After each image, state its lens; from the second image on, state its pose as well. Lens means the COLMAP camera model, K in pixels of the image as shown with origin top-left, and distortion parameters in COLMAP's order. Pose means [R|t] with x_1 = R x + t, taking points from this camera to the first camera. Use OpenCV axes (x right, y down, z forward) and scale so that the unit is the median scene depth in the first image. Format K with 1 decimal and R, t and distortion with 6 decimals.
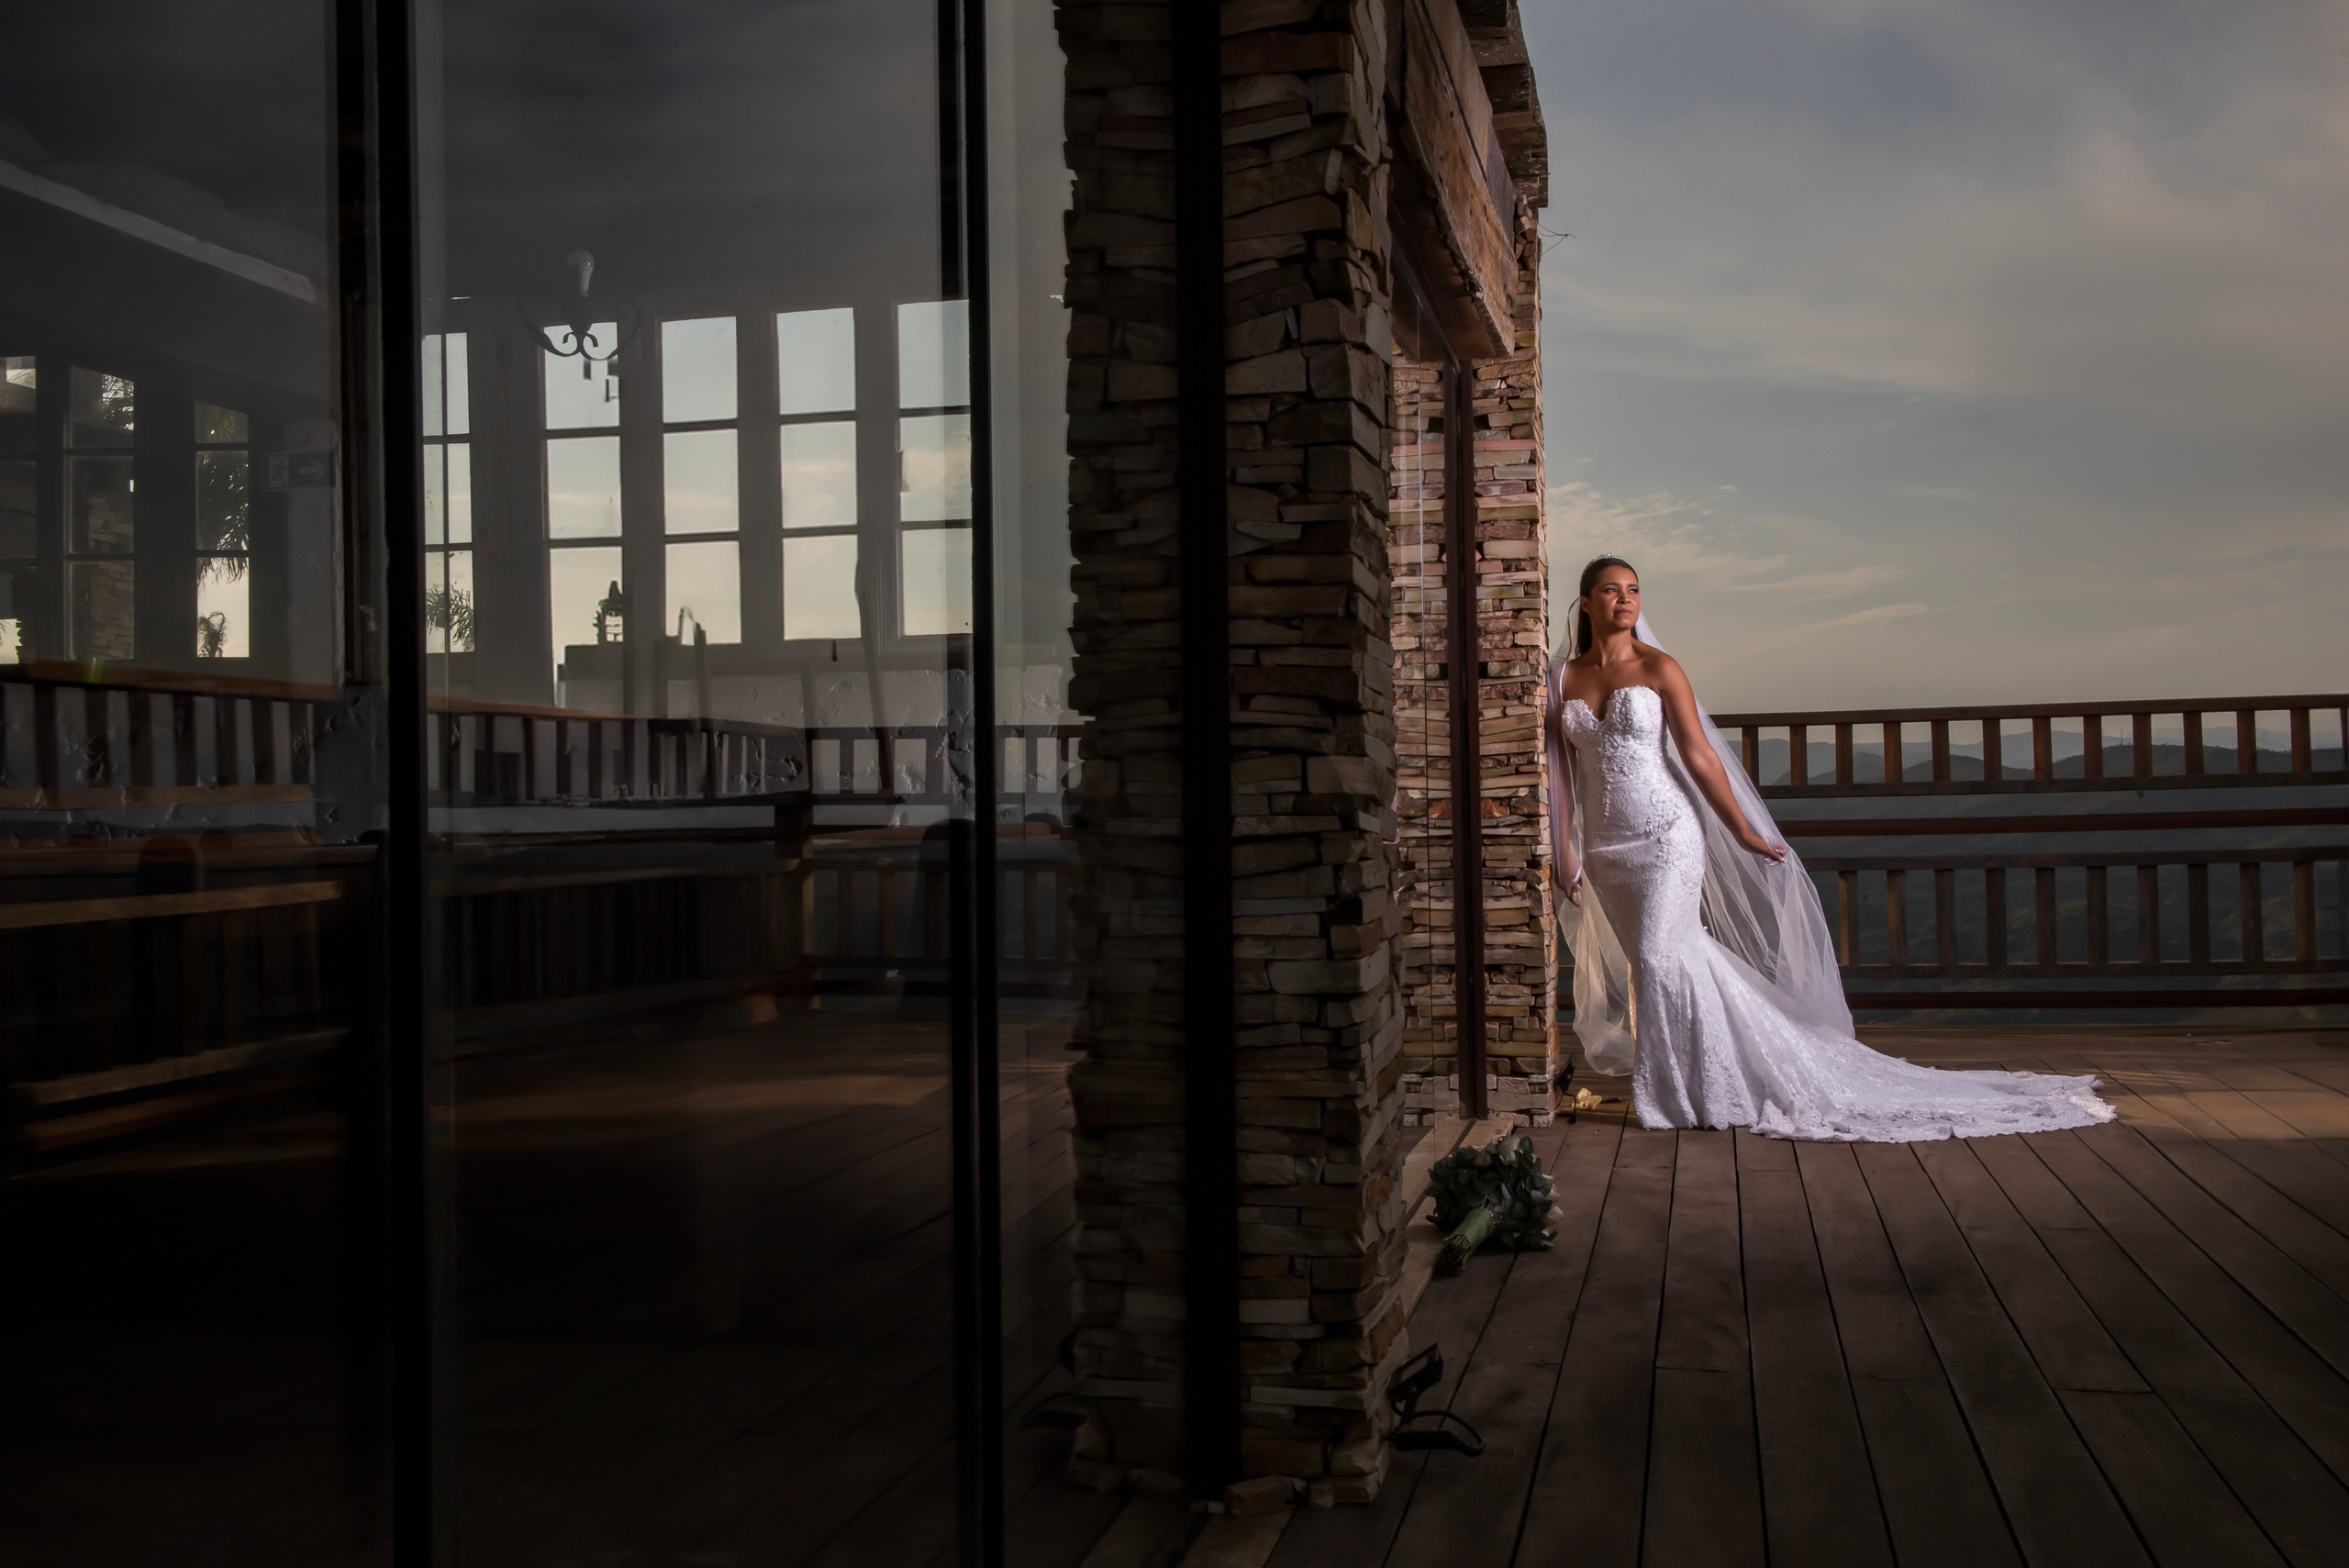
lens RADIAL K [[2339.1, 0, 1177.4], [0, 2339.1, 777.9], [0, 0, 1]] dist [0.004228, 0.000000]
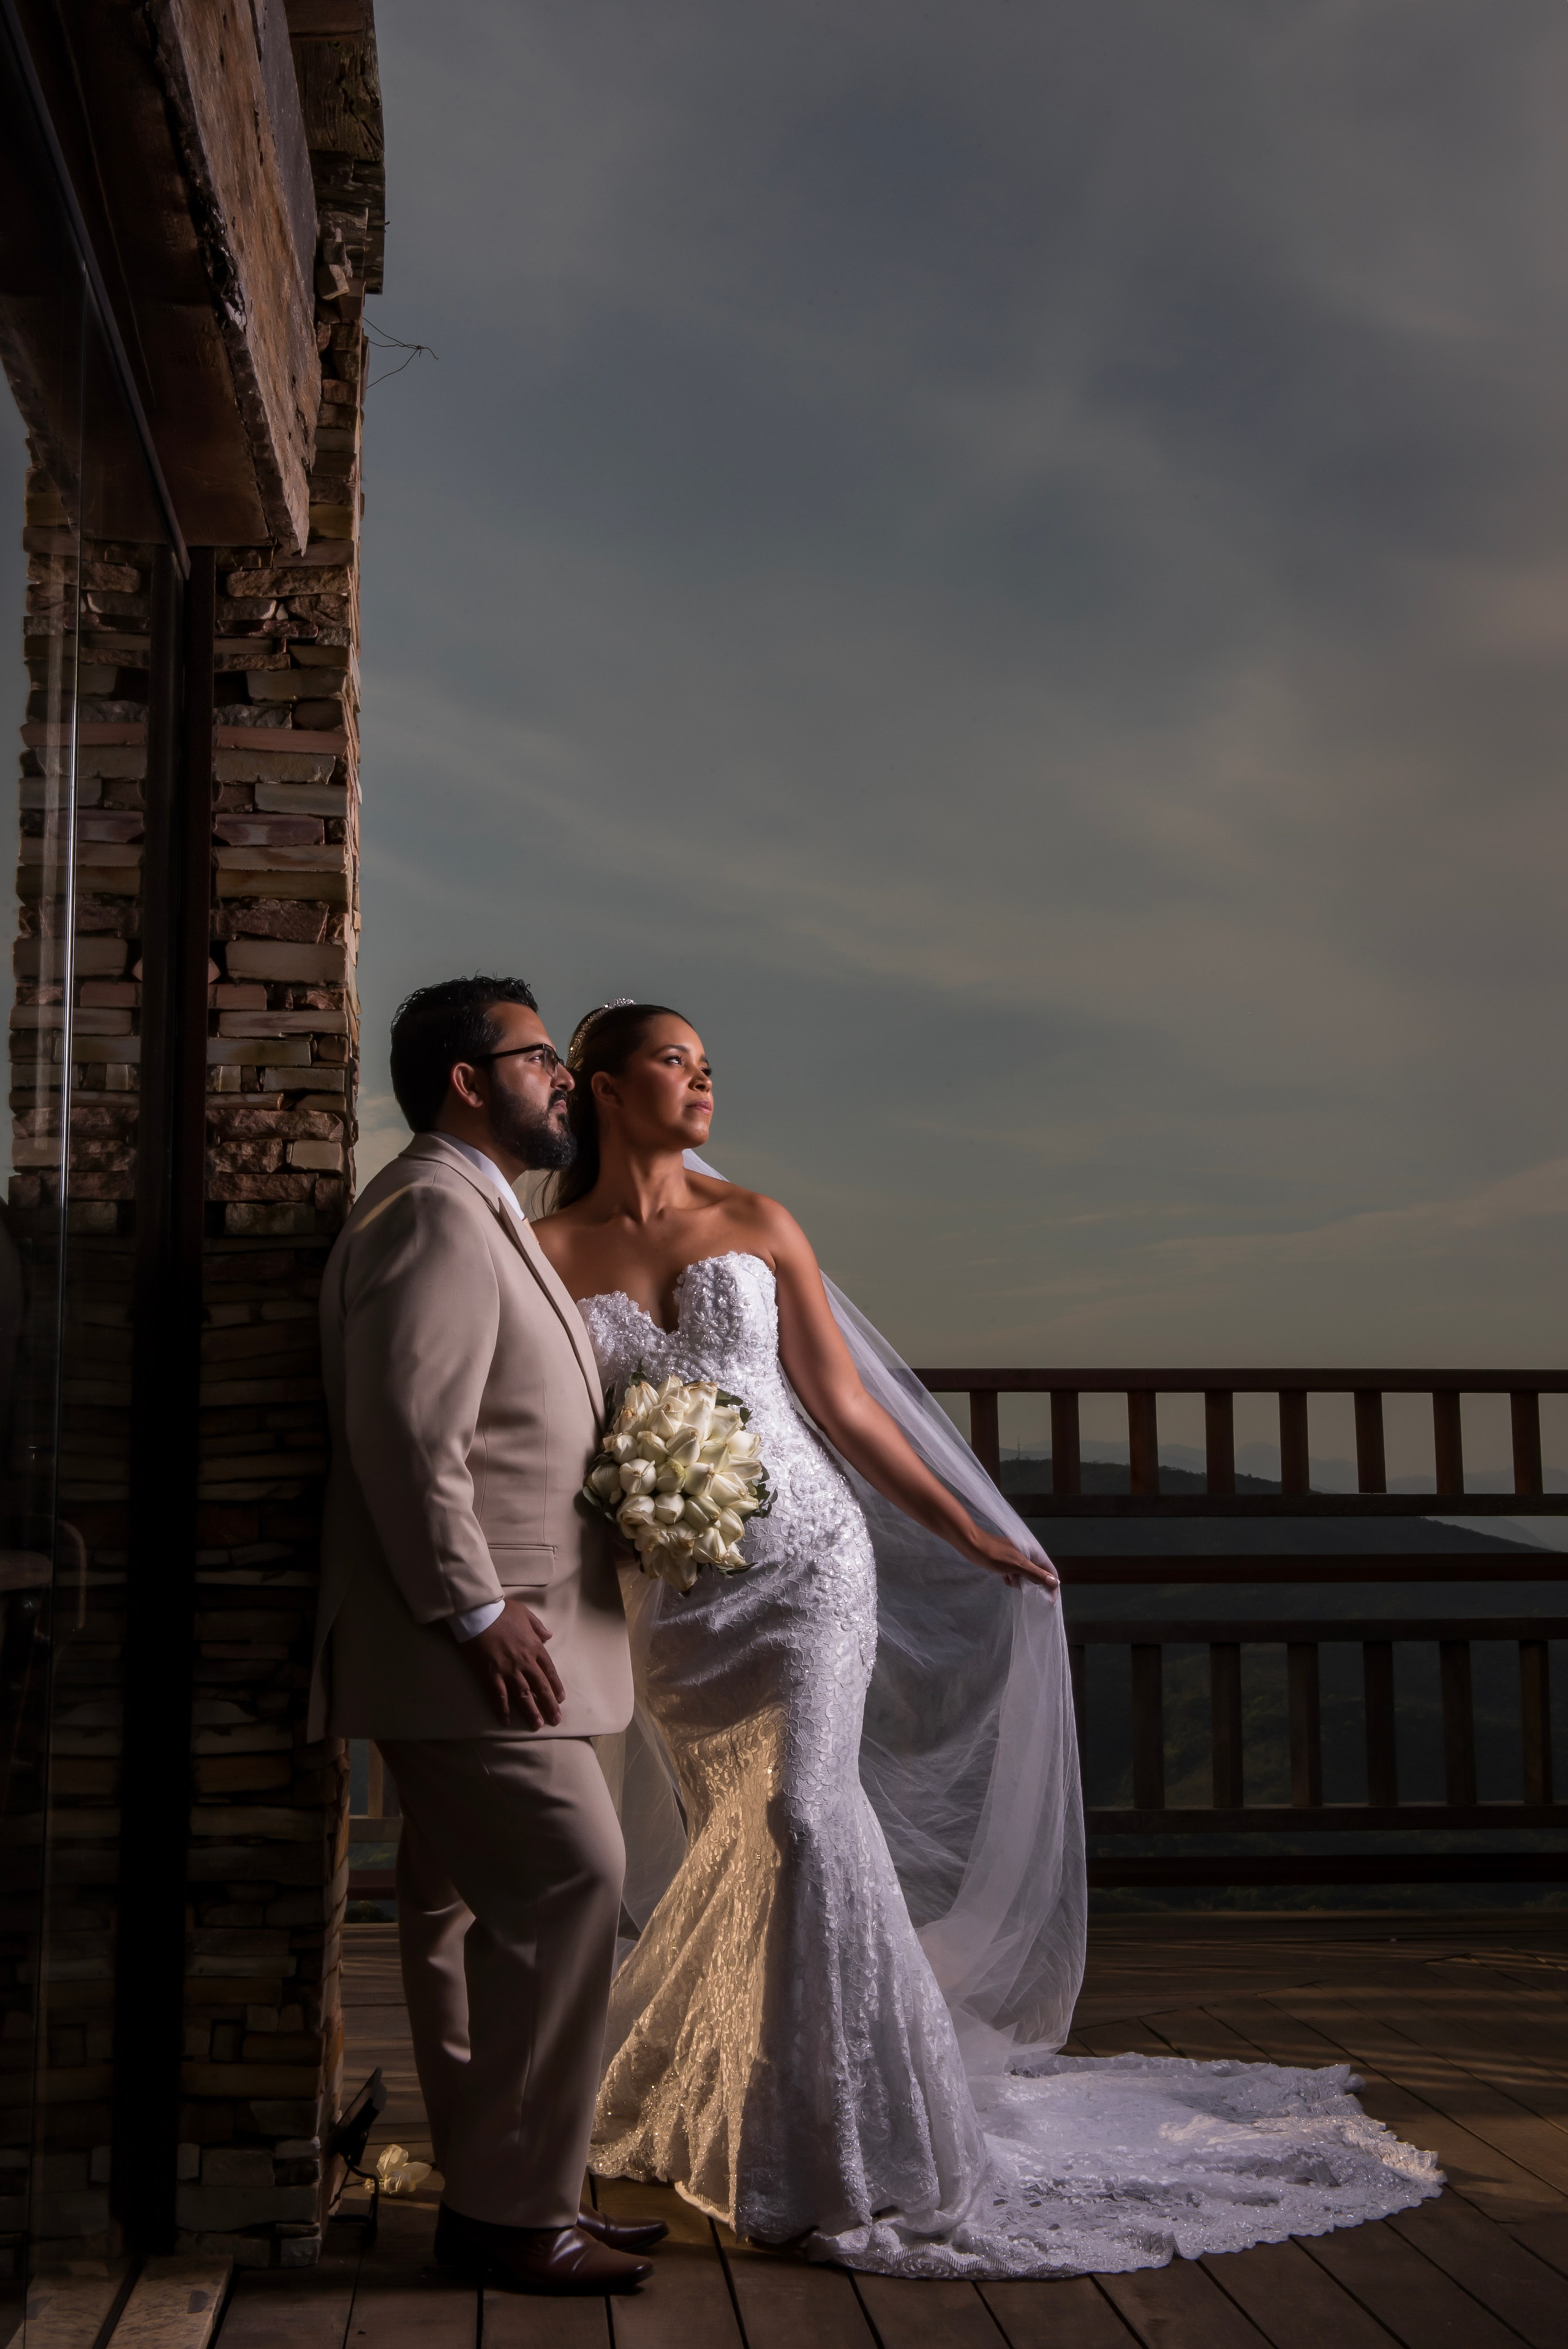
lens RADIAL K [[3439.7, 0, 789.9], [0, 3439.7, 1177.7], [0, 0, 1]] dist [0.133507, 0.000000]
pose [[0.956391, 0.051298, 0.287549, 0.044120], [-0.026241, 0.995566, -0.090328, 0.003555], [-0.290907, 0.078843, 0.953497, 0.325572]]
